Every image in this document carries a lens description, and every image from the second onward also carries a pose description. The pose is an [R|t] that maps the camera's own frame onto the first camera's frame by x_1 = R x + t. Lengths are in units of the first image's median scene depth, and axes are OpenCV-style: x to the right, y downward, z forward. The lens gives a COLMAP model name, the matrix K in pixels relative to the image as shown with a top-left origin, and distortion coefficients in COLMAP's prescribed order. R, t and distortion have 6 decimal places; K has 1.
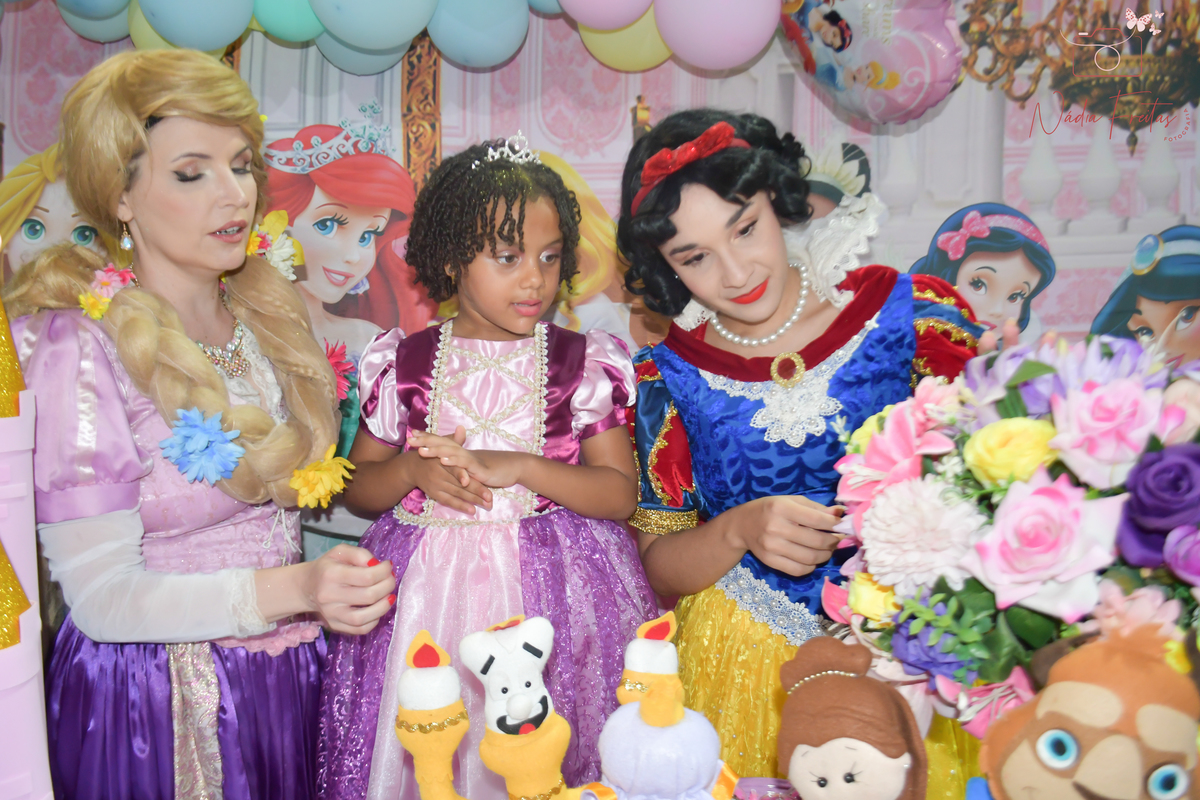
lens RADIAL K [[925.4, 0, 602.1], [0, 925.4, 428.8], [0, 0, 1]] dist [-0.076158, 0.000254]
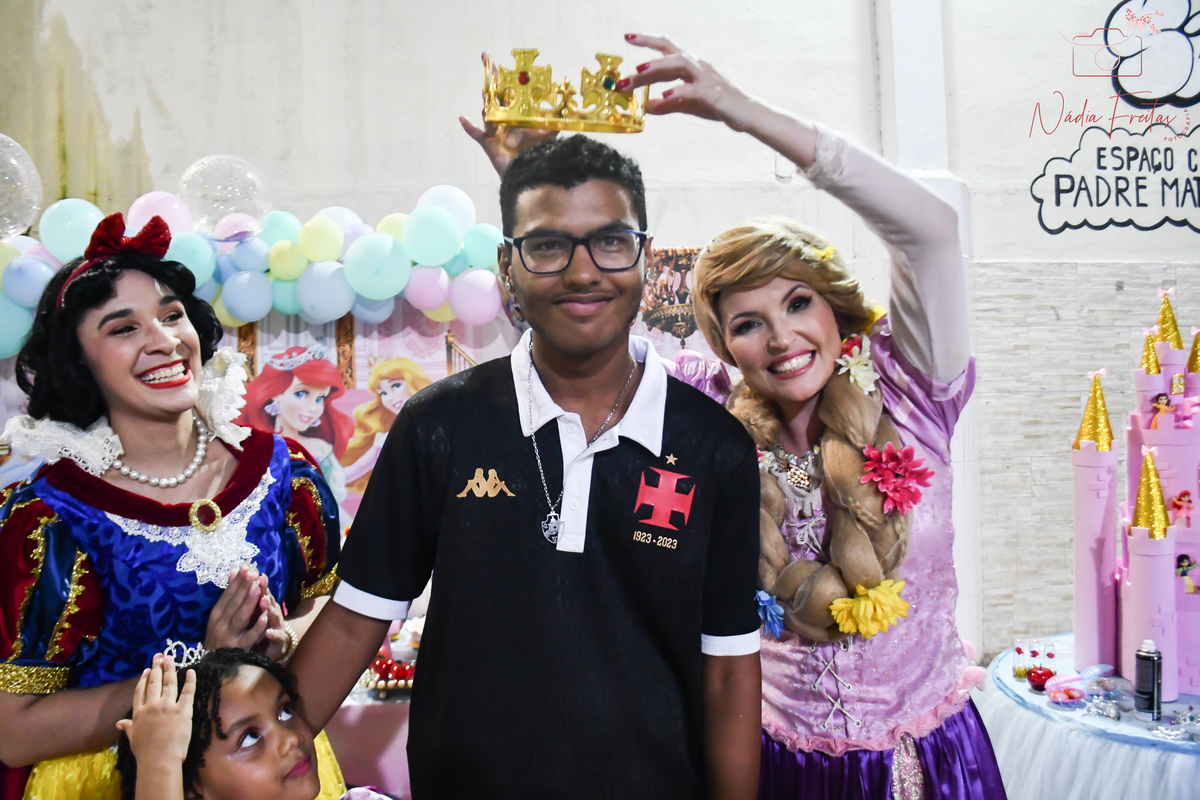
lens RADIAL K [[947.4, 0, 589.2], [0, 947.4, 422.1], [0, 0, 1]] dist [-0.081242, 0.012075]
pose [[0.994292, -0.030470, 0.102248, 0.167333], [0.044112, 0.990007, -0.133939, 0.195648], [-0.097145, 0.137685, 0.985701, -1.453622]]
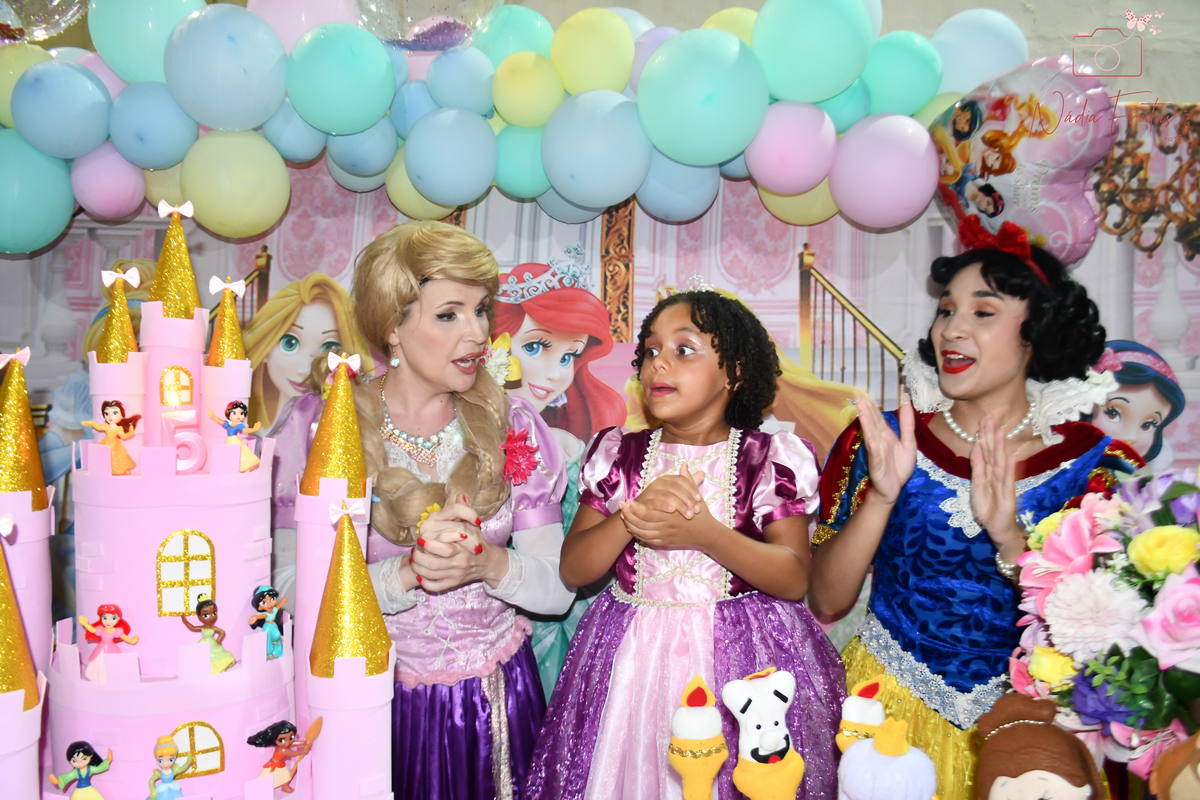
lens RADIAL K [[941.6, 0, 587.0], [0, 941.6, 423.5], [0, 0, 1]] dist [-0.082701, 0.013555]
pose [[0.994154, 0.028288, -0.104201, -0.129494], [-0.040663, 0.992106, -0.118629, 0.017188], [0.100023, 0.122172, 0.987456, -0.207961]]
